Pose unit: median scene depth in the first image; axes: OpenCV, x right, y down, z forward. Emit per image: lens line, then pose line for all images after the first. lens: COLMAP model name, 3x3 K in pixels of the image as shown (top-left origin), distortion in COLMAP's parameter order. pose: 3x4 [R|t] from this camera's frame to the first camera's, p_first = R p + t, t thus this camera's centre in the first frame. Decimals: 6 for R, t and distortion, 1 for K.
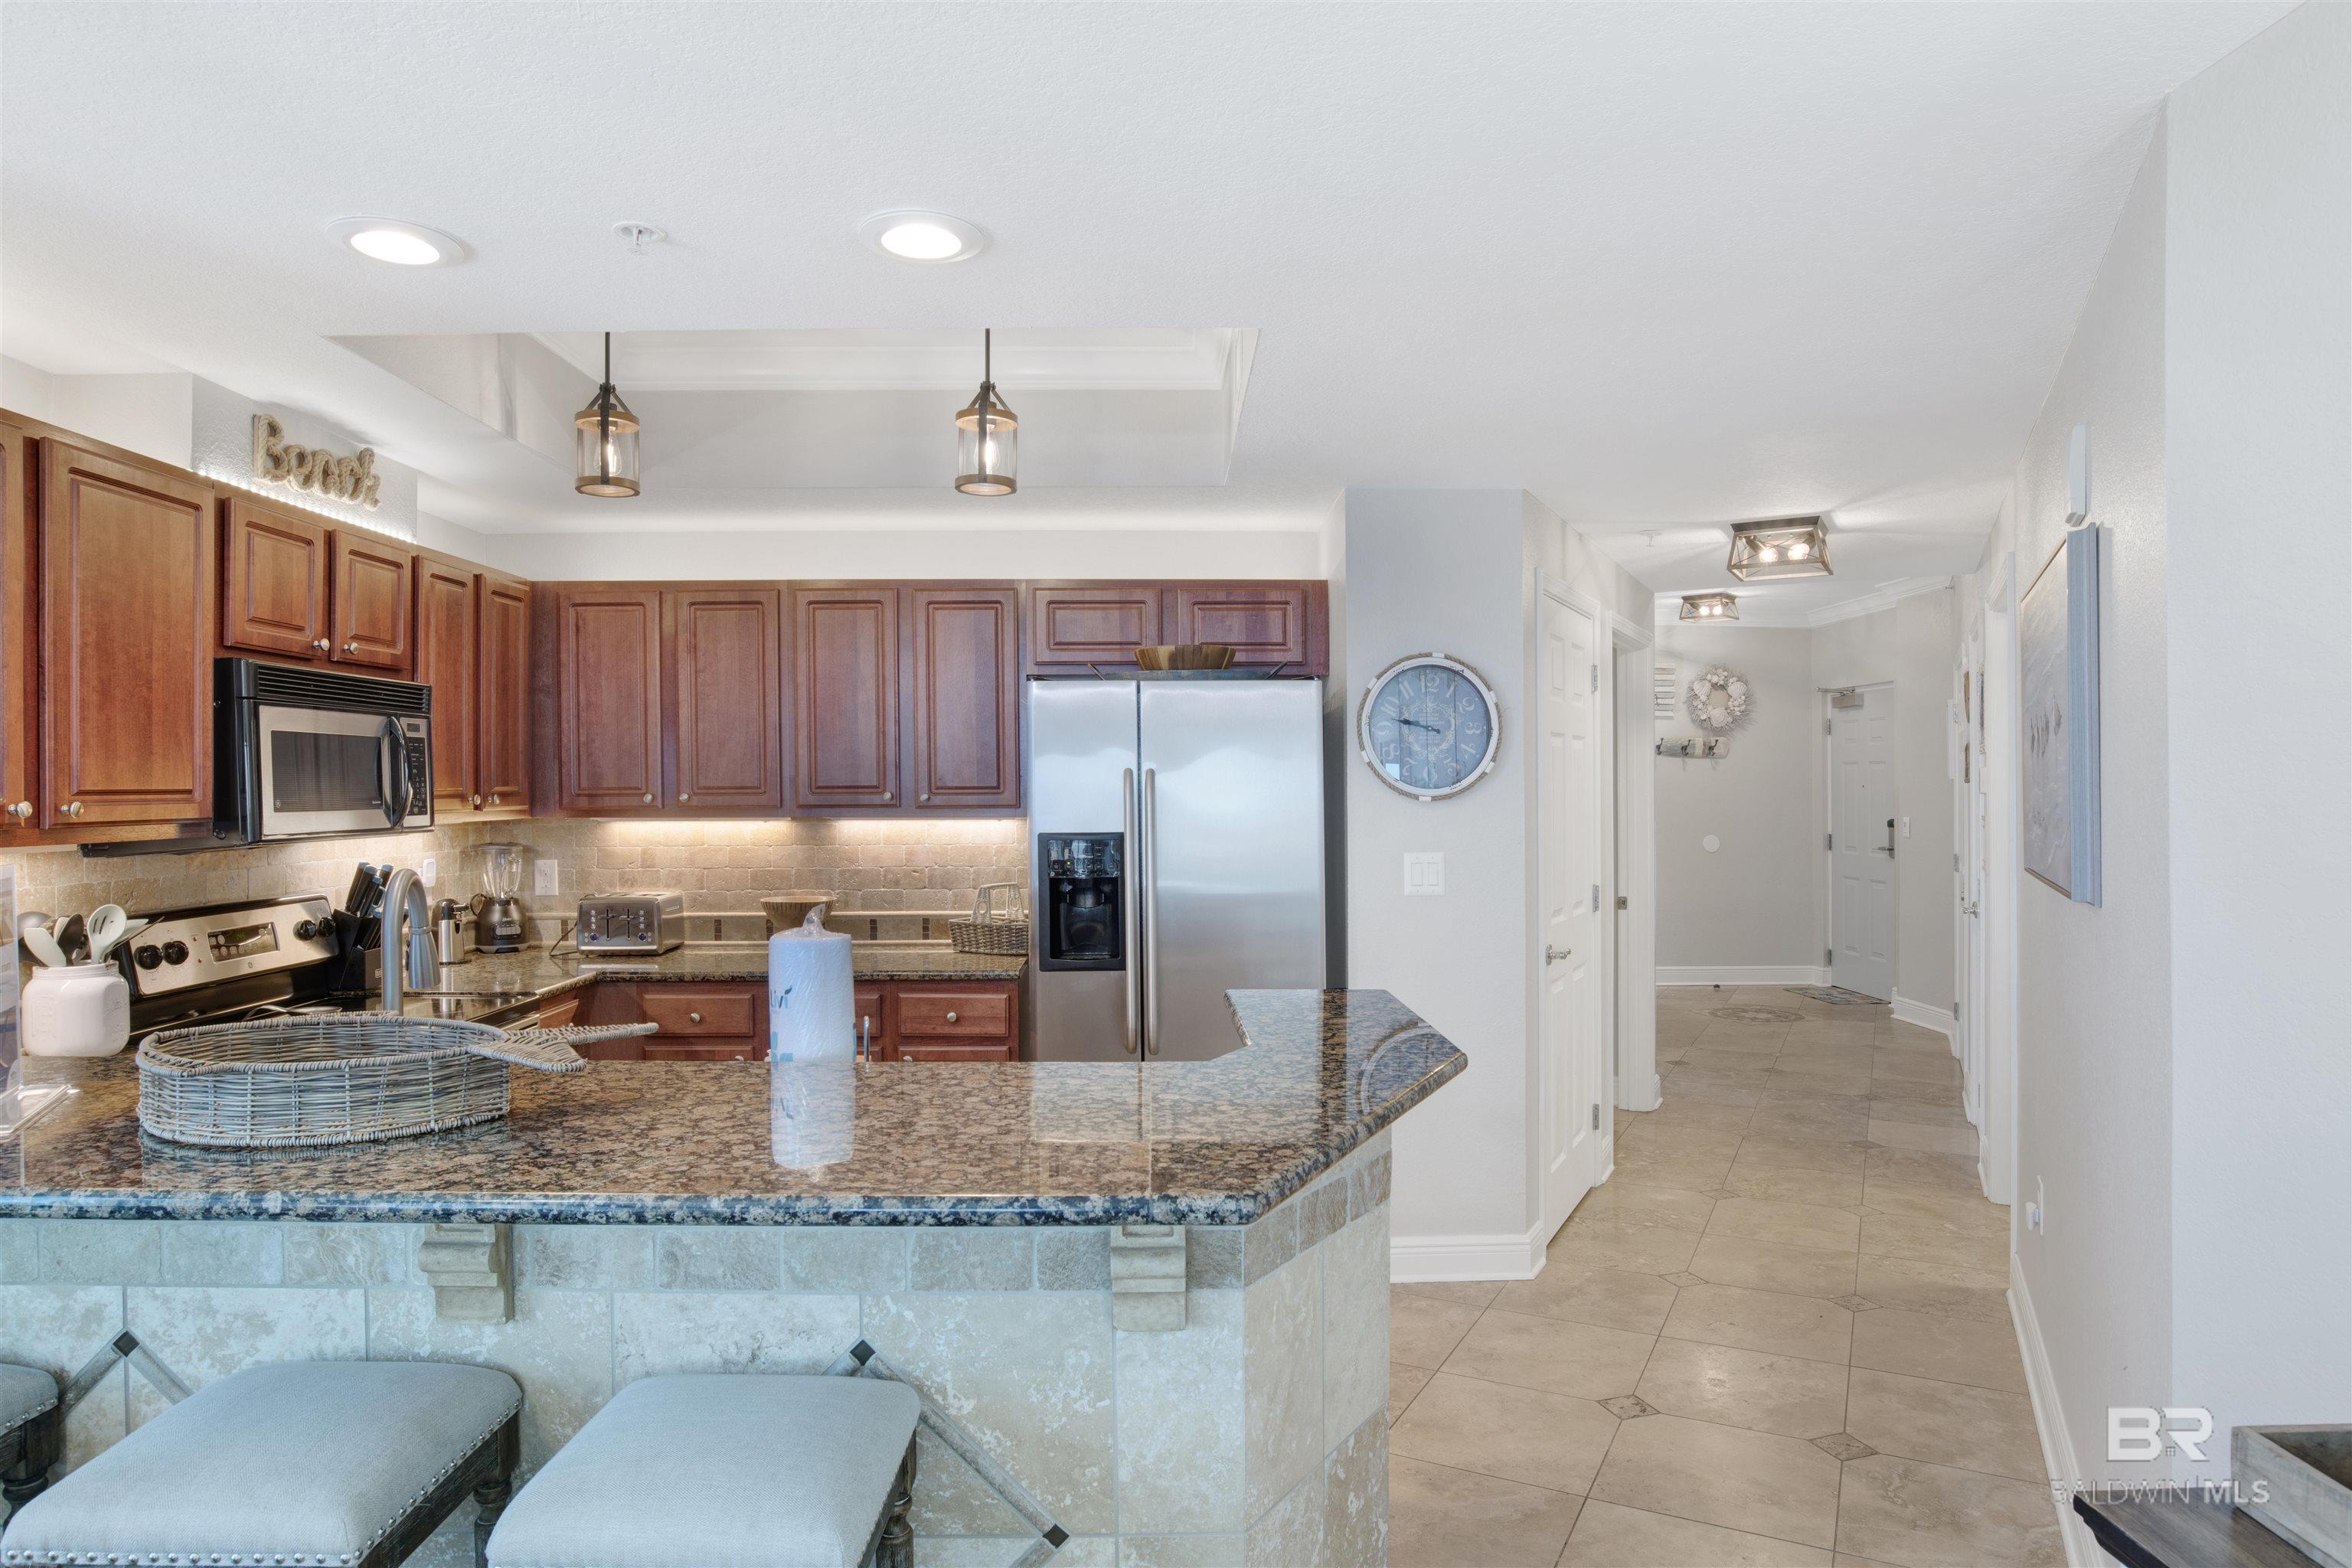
lens RADIAL K [[1342.7, 0, 1181.5], [0, 1342.7, 803.8], [0, 0, 1]] dist [-0.061142, 0.019937]
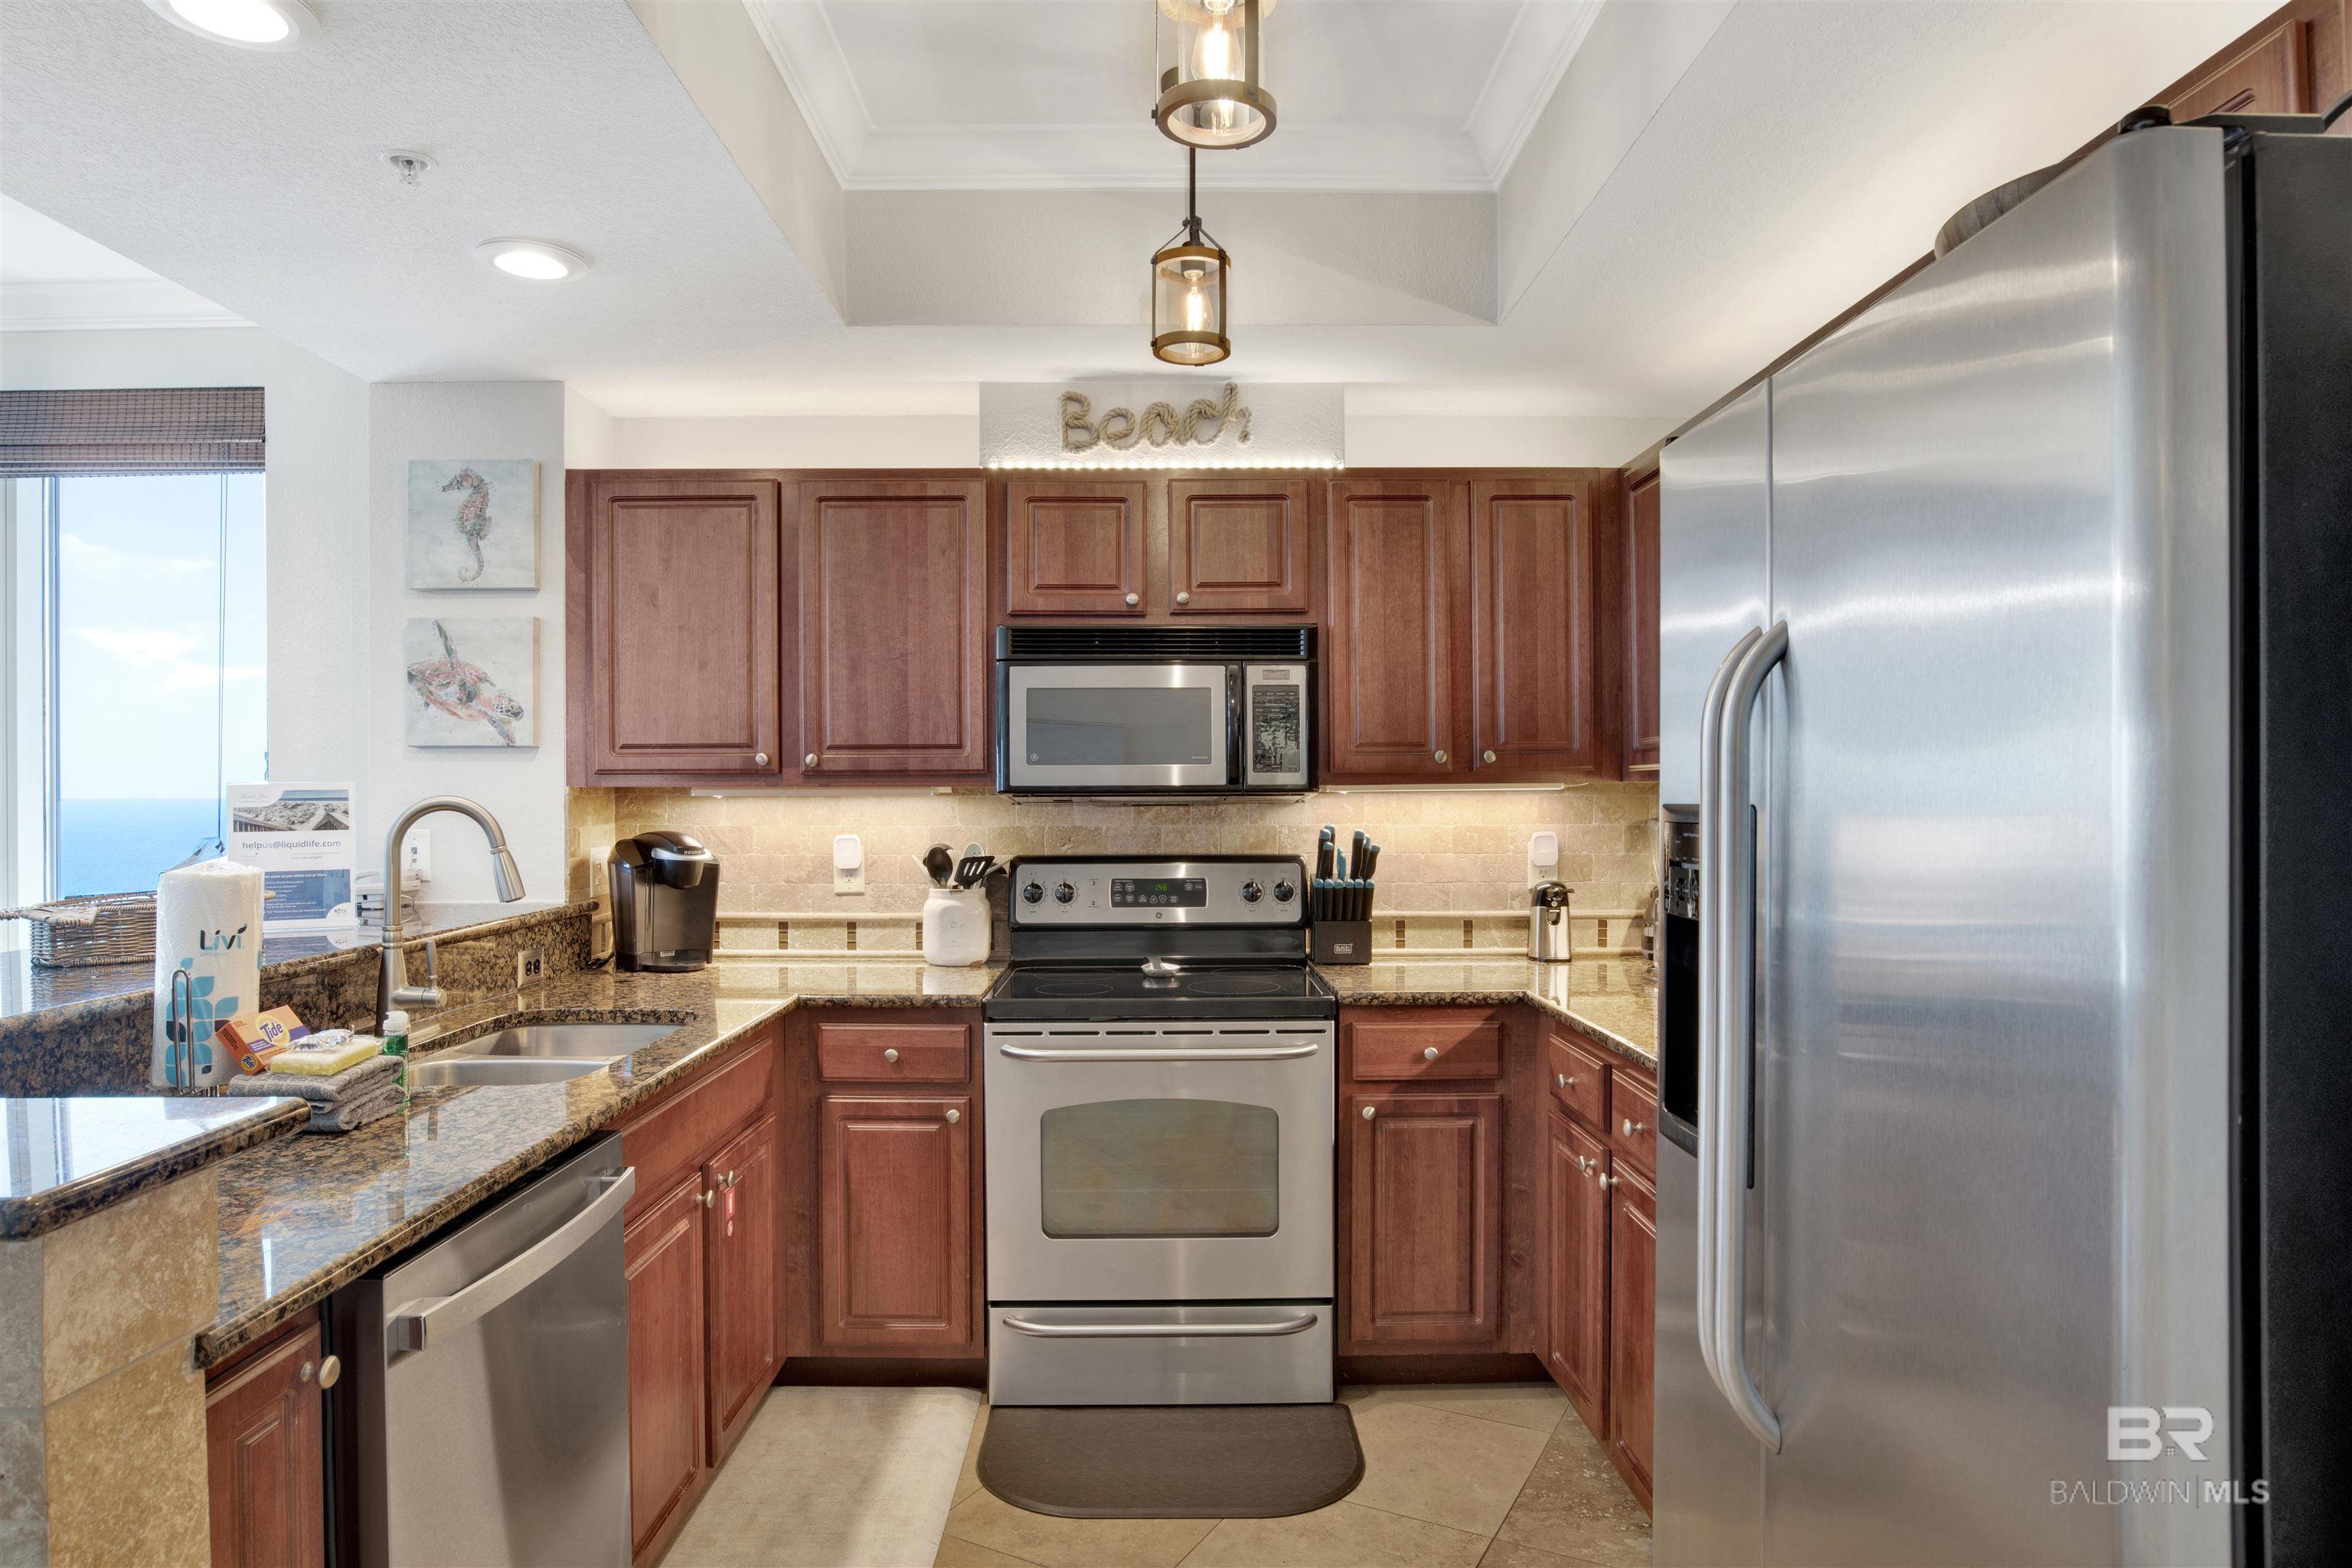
lens RADIAL K [[1390.5, 0, 1176.8], [0, 1390.5, 791.3], [0, 0, 1]] dist [-0.056847, 0.000415]
pose [[0.001804, 0.001752, -0.999997, 0.361654], [-0.009514, 0.999953, 0.001735, 0.020450], [0.999953, 0.009511, 0.001821, 0.923684]]
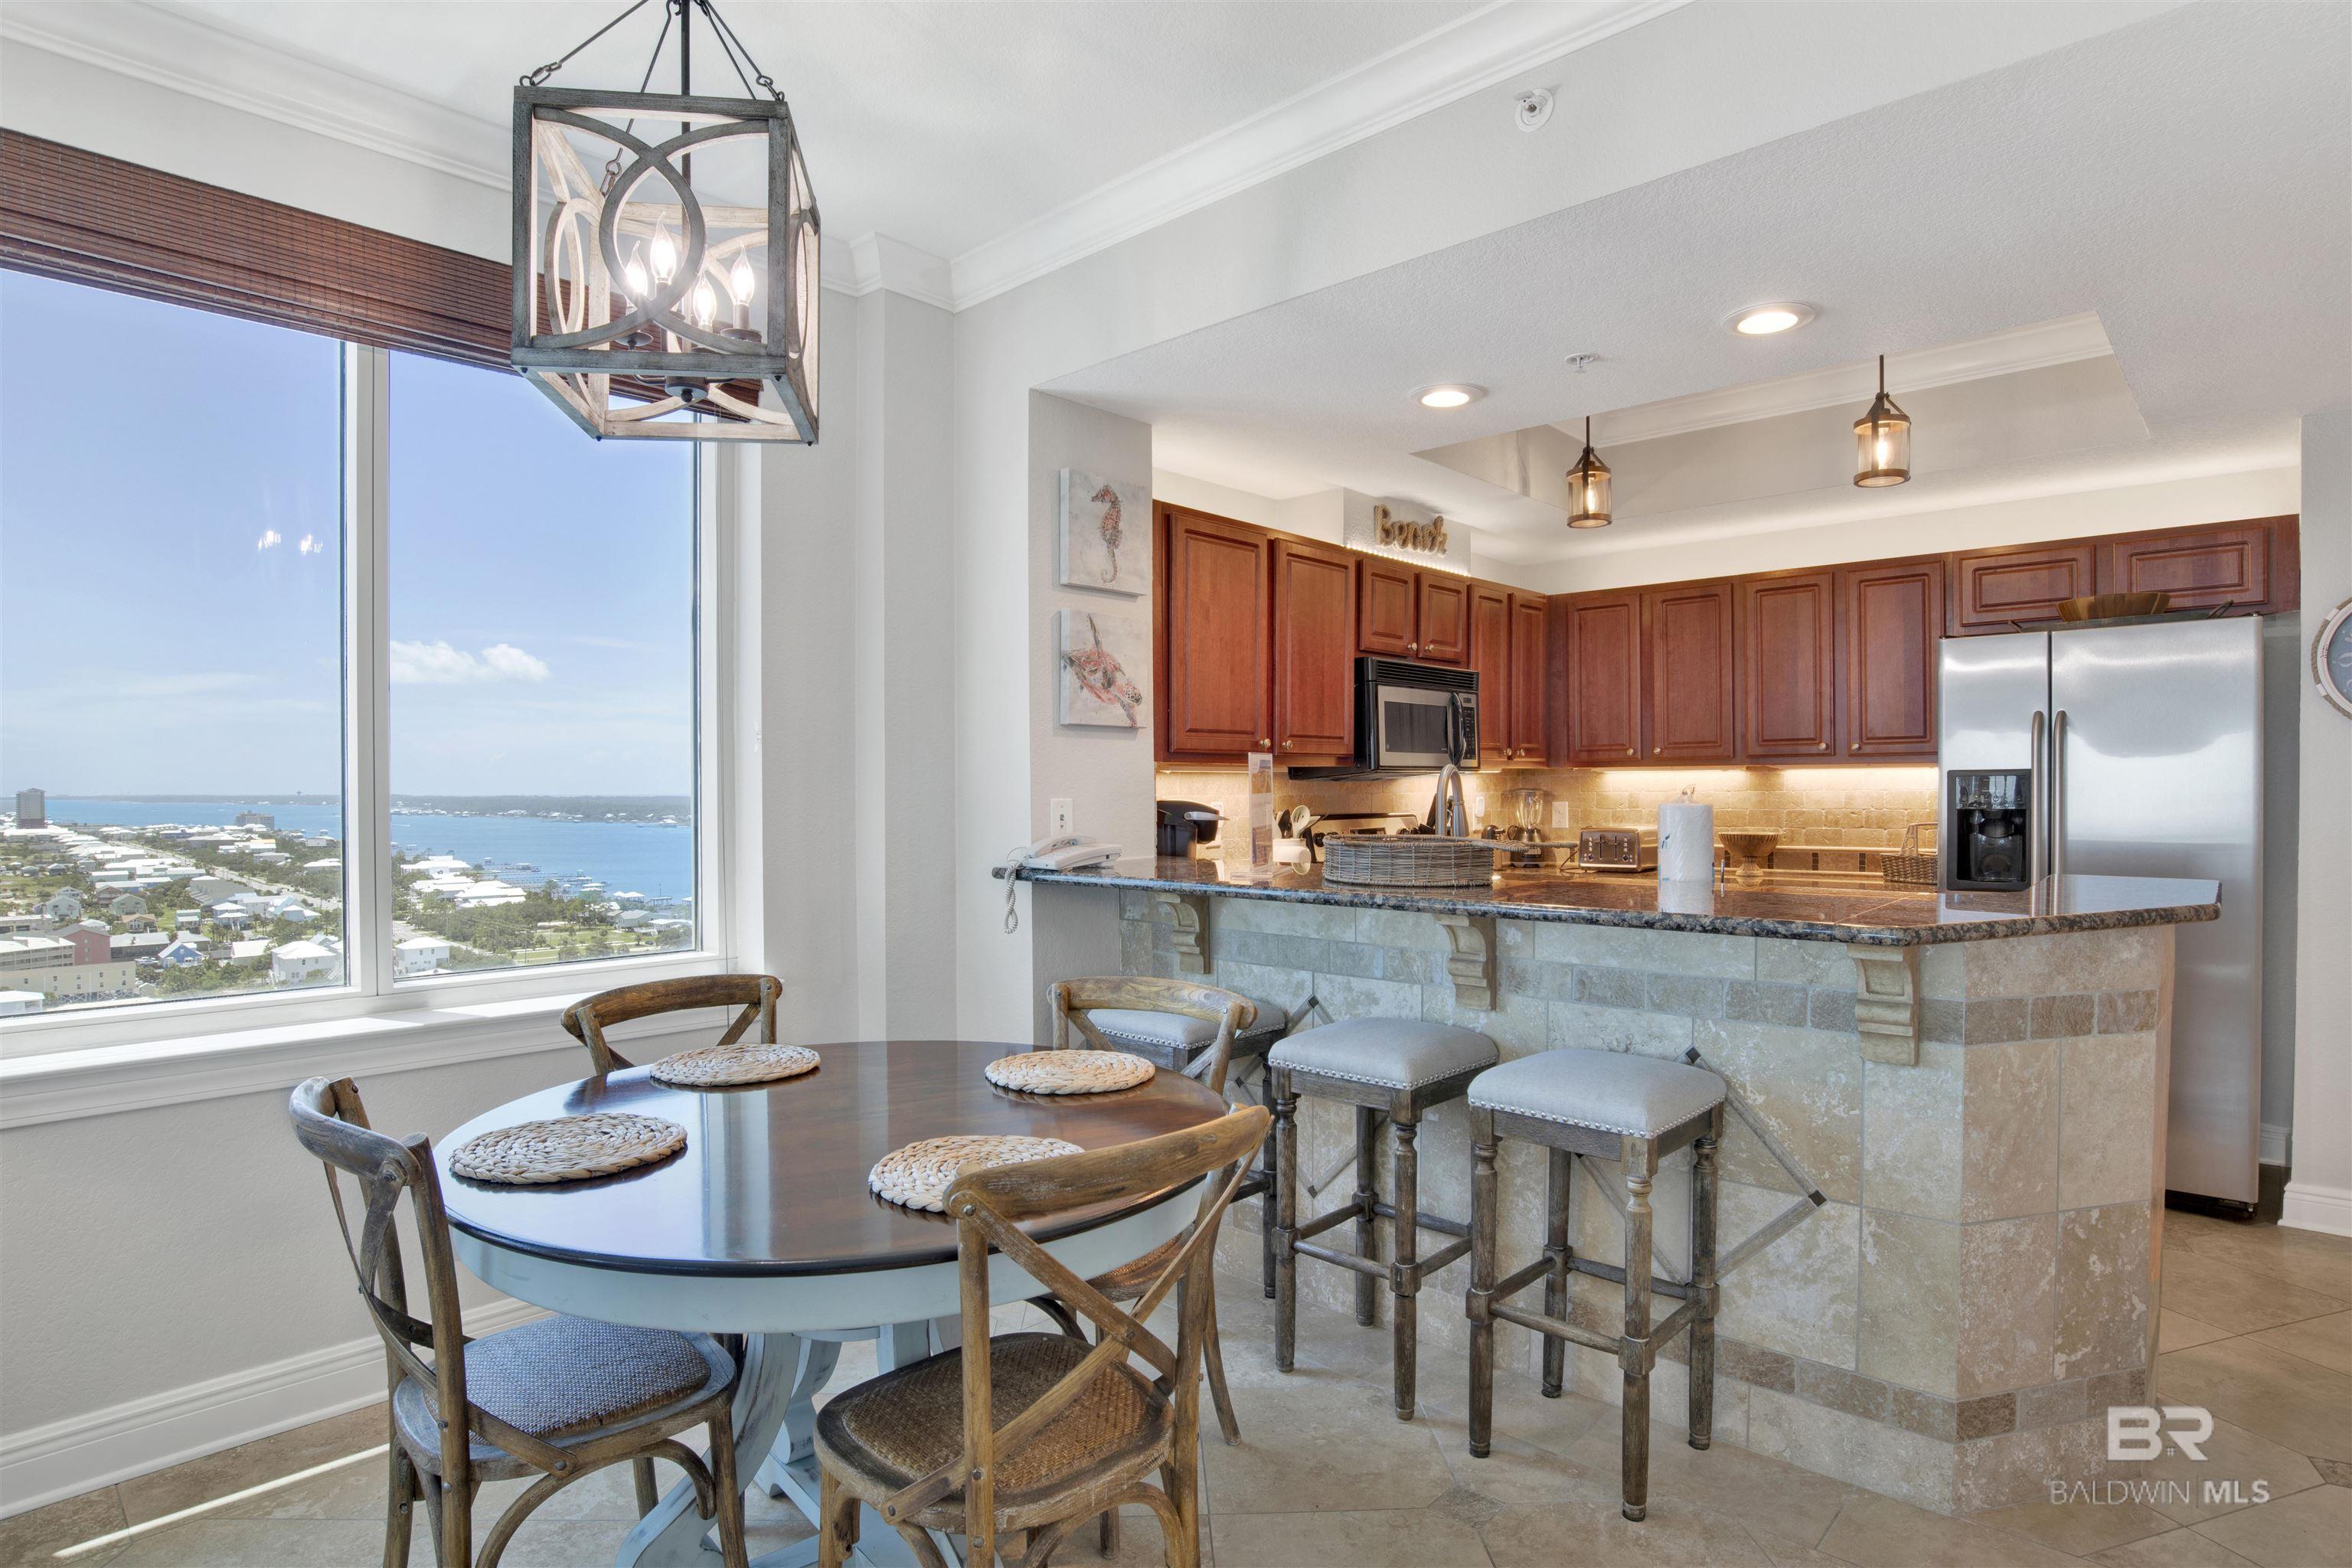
lens RADIAL K [[1239.2, 0, 1199.0], [0, 1239.2, 824.7], [0, 0, 1]] dist [-0.063332, 0.014714]
pose [[0.725325, 0.018933, -0.688146, 0.159124], [-0.004786, 0.999736, 0.022462, 0.052746], [0.688390, -0.012999, 0.725225, -0.221240]]
